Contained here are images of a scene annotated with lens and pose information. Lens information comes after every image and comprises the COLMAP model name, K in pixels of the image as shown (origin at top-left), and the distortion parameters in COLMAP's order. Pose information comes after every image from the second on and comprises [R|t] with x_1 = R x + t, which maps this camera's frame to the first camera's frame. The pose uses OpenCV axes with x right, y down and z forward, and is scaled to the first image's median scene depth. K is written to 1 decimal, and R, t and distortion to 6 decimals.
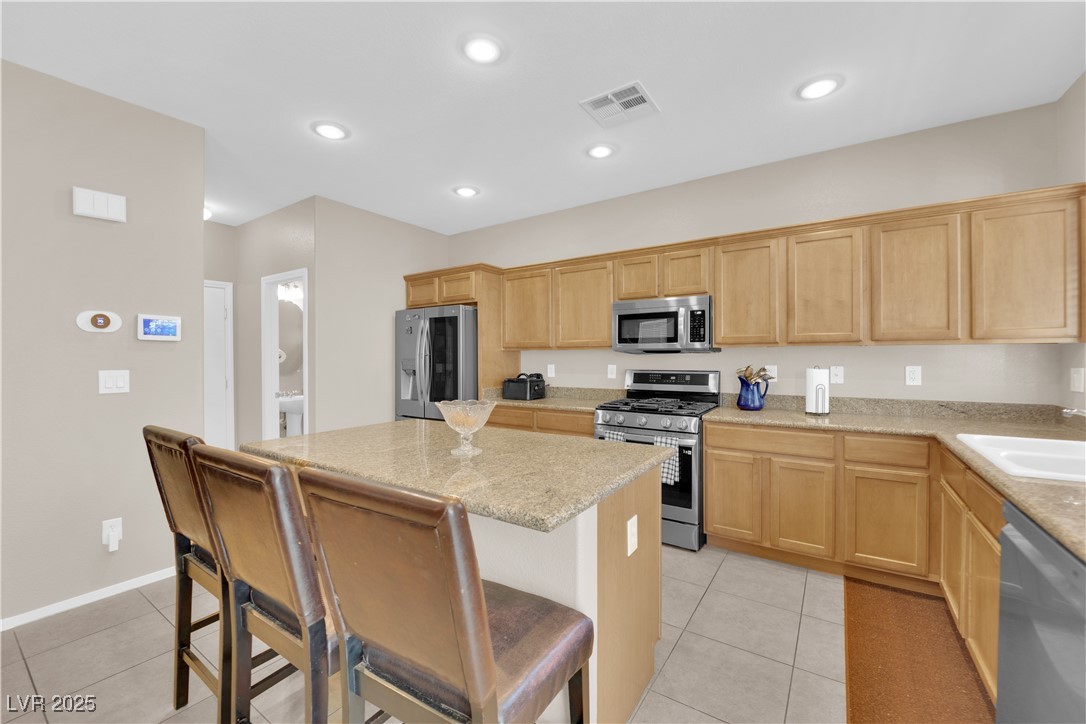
lens RADIAL K [[435.3, 0, 542.1], [0, 435.3, 360.8], [0, 0, 1]] dist [-0.001764, -0.007688]
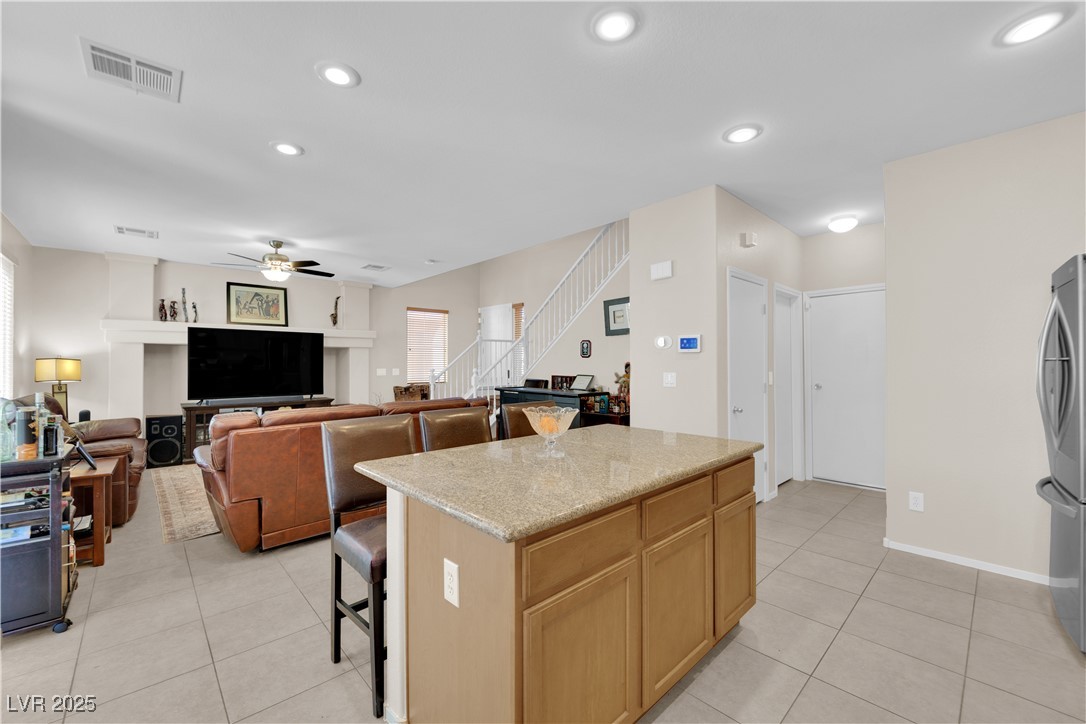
lens RADIAL K [[435.3, 0, 542.1], [0, 435.3, 360.8], [0, 0, 1]] dist [-0.001764, -0.007688]
pose [[-0.224289, -0.002074, -0.974520, 0.510236], [-0.001794, 0.999997, -0.001715, -0.013081], [0.974521, 0.001363, -0.224292, 0.701617]]
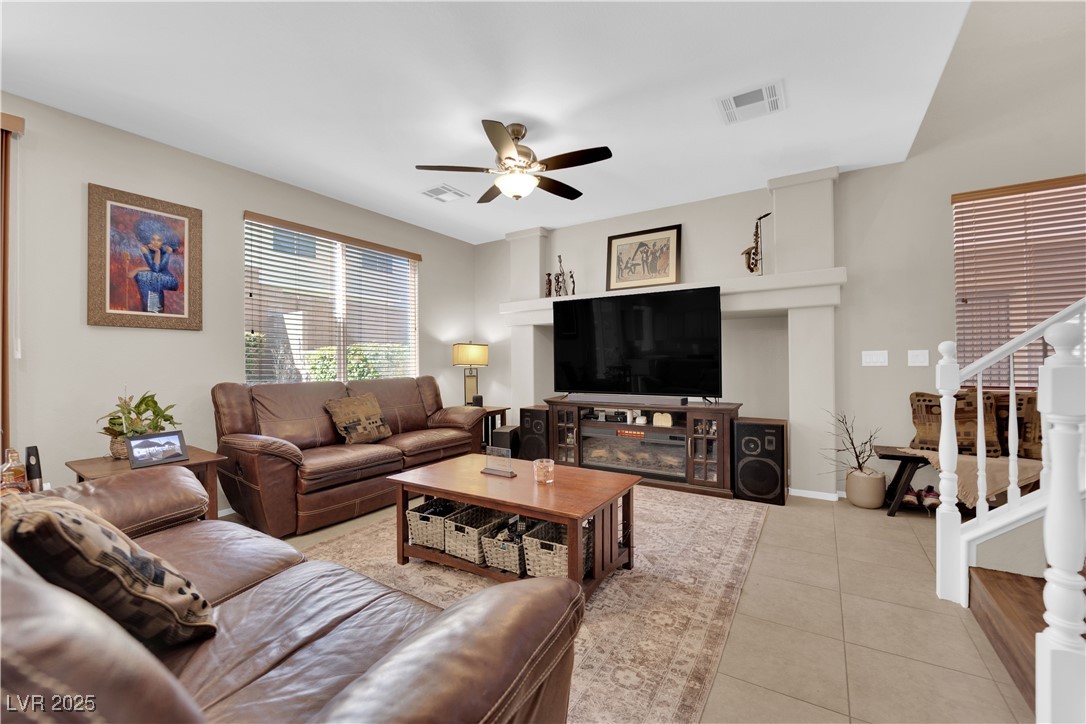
lens RADIAL K [[435.3, 0, 542.1], [0, 435.3, 360.8], [0, 0, 1]] dist [-0.001764, -0.007688]
pose [[-0.999525, 0.013130, -0.027866, -0.903484], [0.013006, 0.999905, 0.004608, 0.041215], [0.027924, 0.004243, -0.999601, 0.304274]]
